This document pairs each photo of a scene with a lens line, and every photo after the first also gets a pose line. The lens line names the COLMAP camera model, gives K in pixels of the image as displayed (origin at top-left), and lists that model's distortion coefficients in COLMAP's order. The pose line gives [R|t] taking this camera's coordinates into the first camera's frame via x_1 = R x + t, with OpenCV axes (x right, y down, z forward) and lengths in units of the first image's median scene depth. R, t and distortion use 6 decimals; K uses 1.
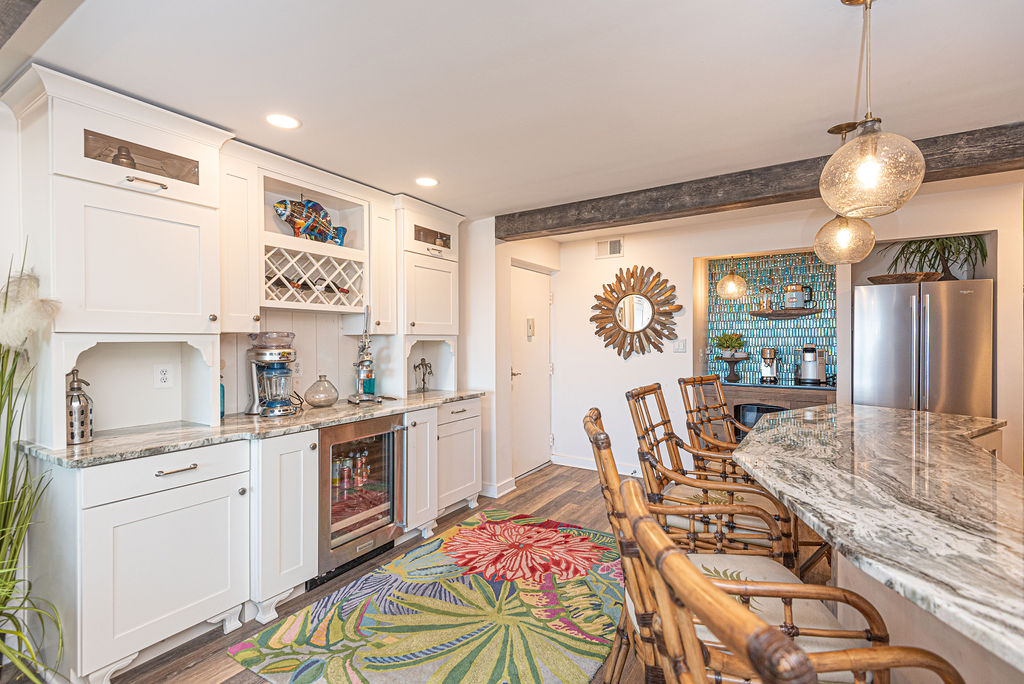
lens RADIAL K [[474.2, 0, 502.3], [0, 474.2, 339.7], [0, 0, 1]] dist [0.028530, -0.014702]
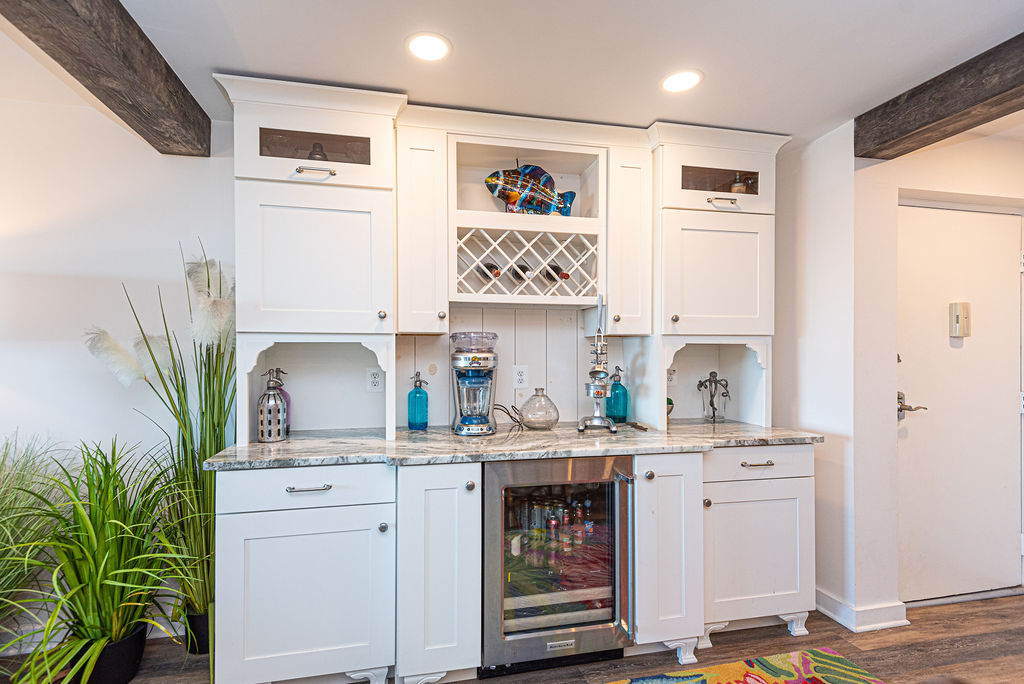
lens RADIAL K [[474.2, 0, 478.9], [0, 474.2, 352.9], [0, 0, 1]] dist [0.028530, -0.014702]
pose [[0.703382, 0.003207, -0.710805, 0.089151], [-0.002159, 0.999995, 0.002375, 0.013935], [0.710809, -0.000136, 0.703385, 0.357179]]
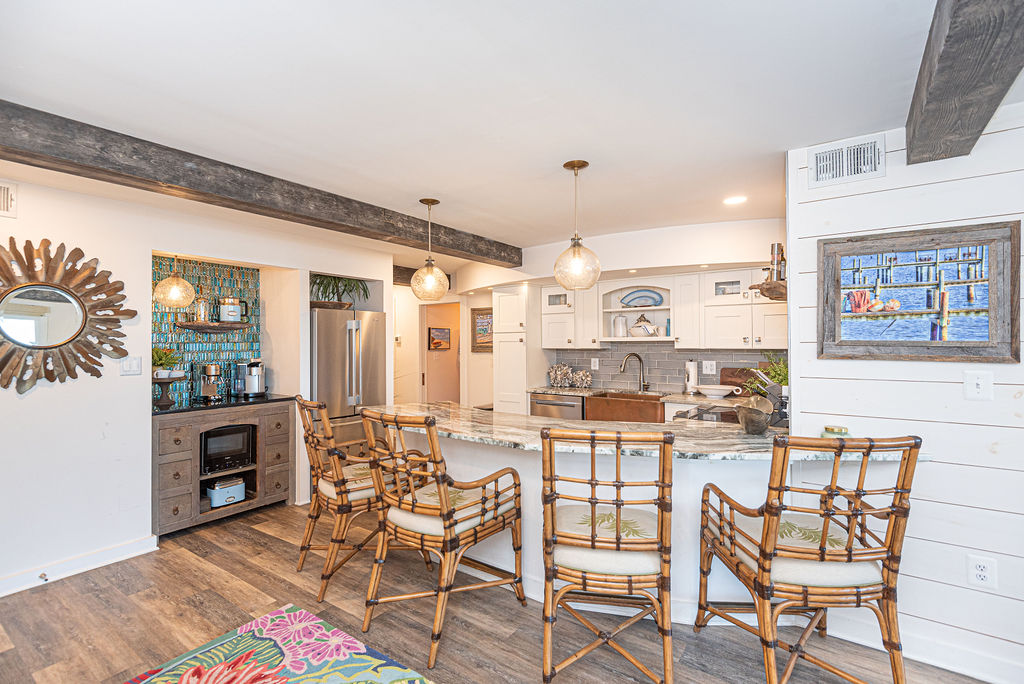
lens RADIAL K [[474.2, 0, 524.4], [0, 474.2, 339.2], [0, 0, 1]] dist [0.028530, -0.014702]
pose [[0.020432, 0.009770, 0.999744, -0.447939], [0.003262, 0.999946, -0.009838, -0.025196], [-0.999786, 0.003463, 0.020399, 0.503308]]
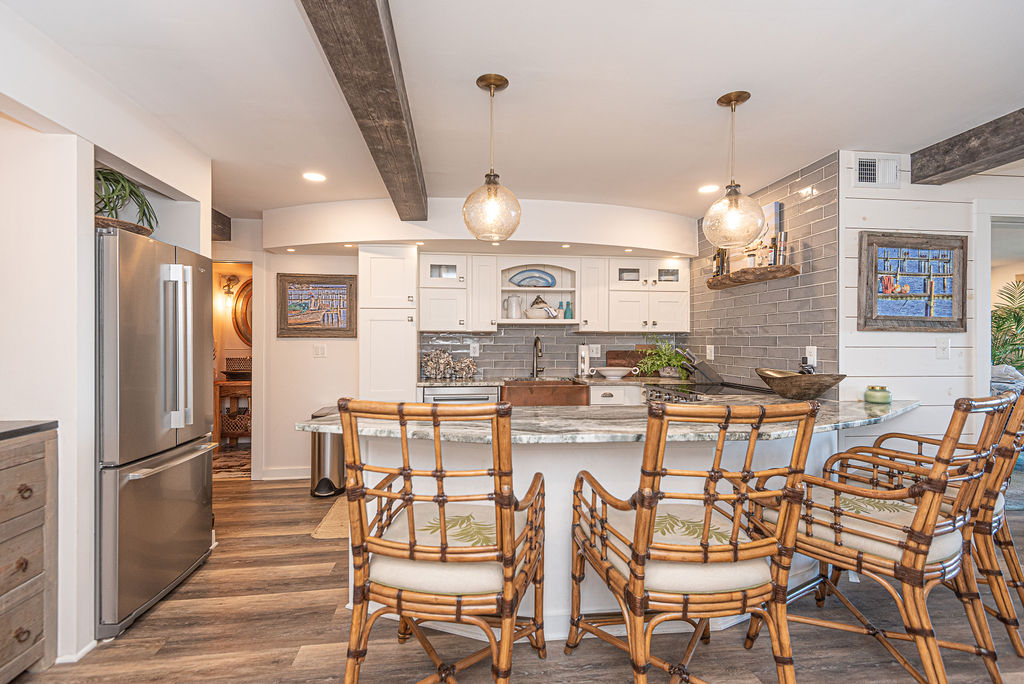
lens RADIAL K [[474.2, 0, 522.9], [0, 474.2, 347.5], [0, 0, 1]] dist [0.028530, -0.014702]
pose [[-0.661001, -0.008010, 0.750342, 0.020983], [-0.001083, 0.999952, 0.009720, 0.020337], [-0.750384, 0.005613, -0.660979, 1.092653]]
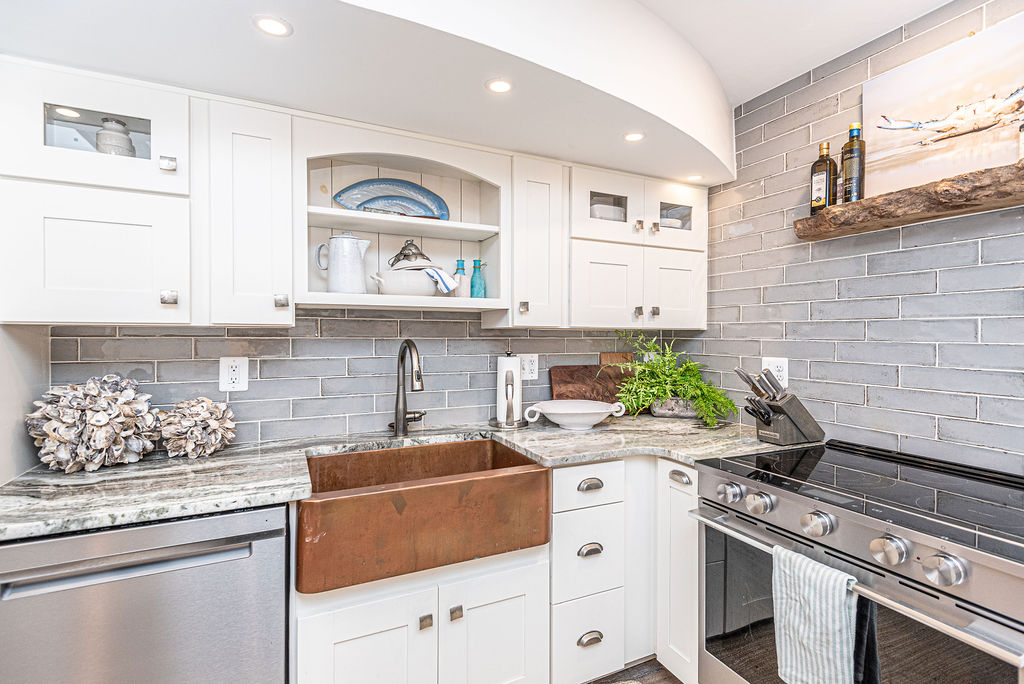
lens RADIAL K [[474.2, 0, 504.1], [0, 474.2, 338.7], [0, 0, 1]] dist [0.028530, -0.014702]
pose [[-0.843966, -0.006368, 0.536360, 0.605158], [-0.002531, 0.999966, 0.007888, -0.002247], [-0.536391, 0.005300, -0.843953, 0.587996]]
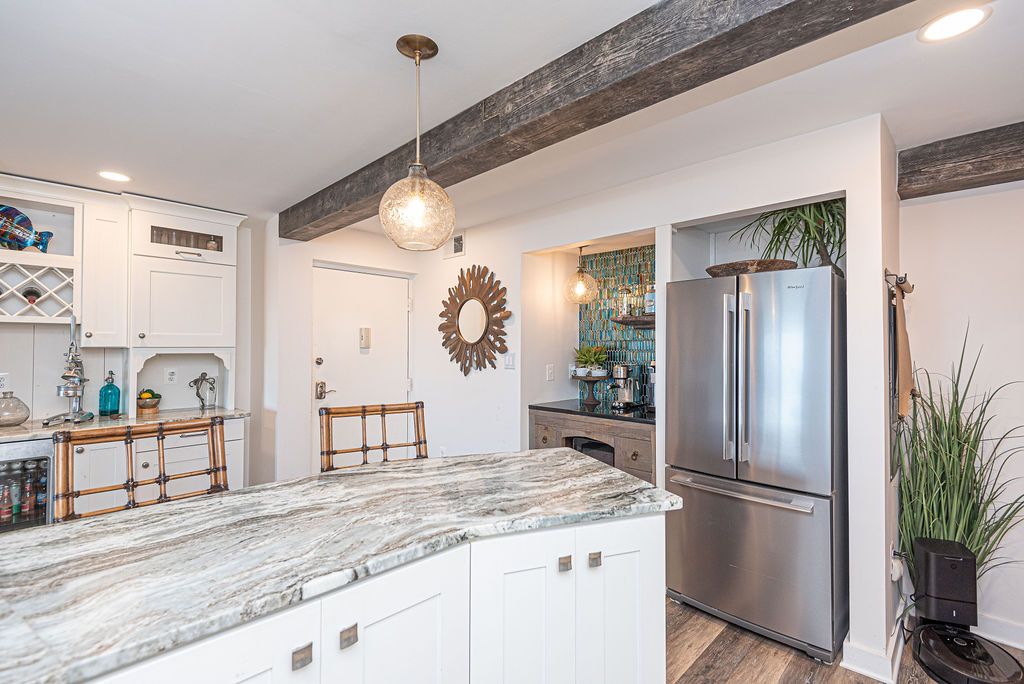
lens RADIAL K [[474.2, 0, 501.9], [0, 474.2, 345.1], [0, 0, 1]] dist [0.028530, -0.014702]
pose [[0.975776, 0.004809, -0.218719, 0.697616], [-0.005005, 0.999987, -0.000339, -0.019339], [0.218714, 0.001426, 0.975788, 0.268652]]
